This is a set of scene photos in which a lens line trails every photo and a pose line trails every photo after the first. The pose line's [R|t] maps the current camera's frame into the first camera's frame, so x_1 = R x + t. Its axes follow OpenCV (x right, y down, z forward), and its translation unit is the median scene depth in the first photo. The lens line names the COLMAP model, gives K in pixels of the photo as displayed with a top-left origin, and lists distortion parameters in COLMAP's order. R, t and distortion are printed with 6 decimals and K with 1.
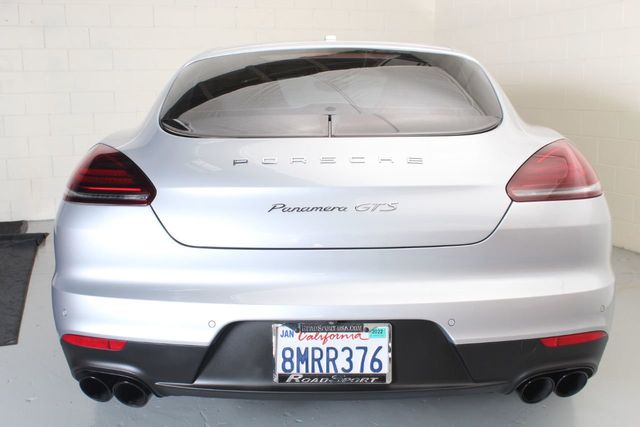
lens RADIAL K [[688.2, 0, 320.0], [0, 688.2, 213.5], [0, 0, 1]] dist [-0.133424, 0.152673]
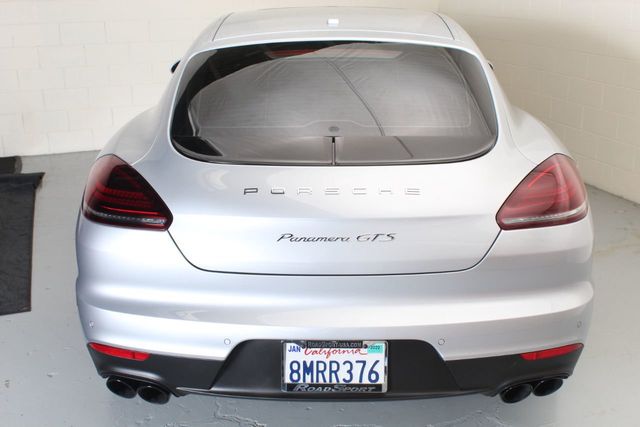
lens RADIAL K [[719.6, 0, 320.0], [0, 719.6, 213.5], [0, 0, 1]] dist [-0.093050, 0.024204]
pose [[0.999966, 0.005072, 0.006431, -0.014818], [-0.005942, 0.989653, 0.143356, -0.210028], [-0.005637, -0.143390, 0.989650, -0.126770]]
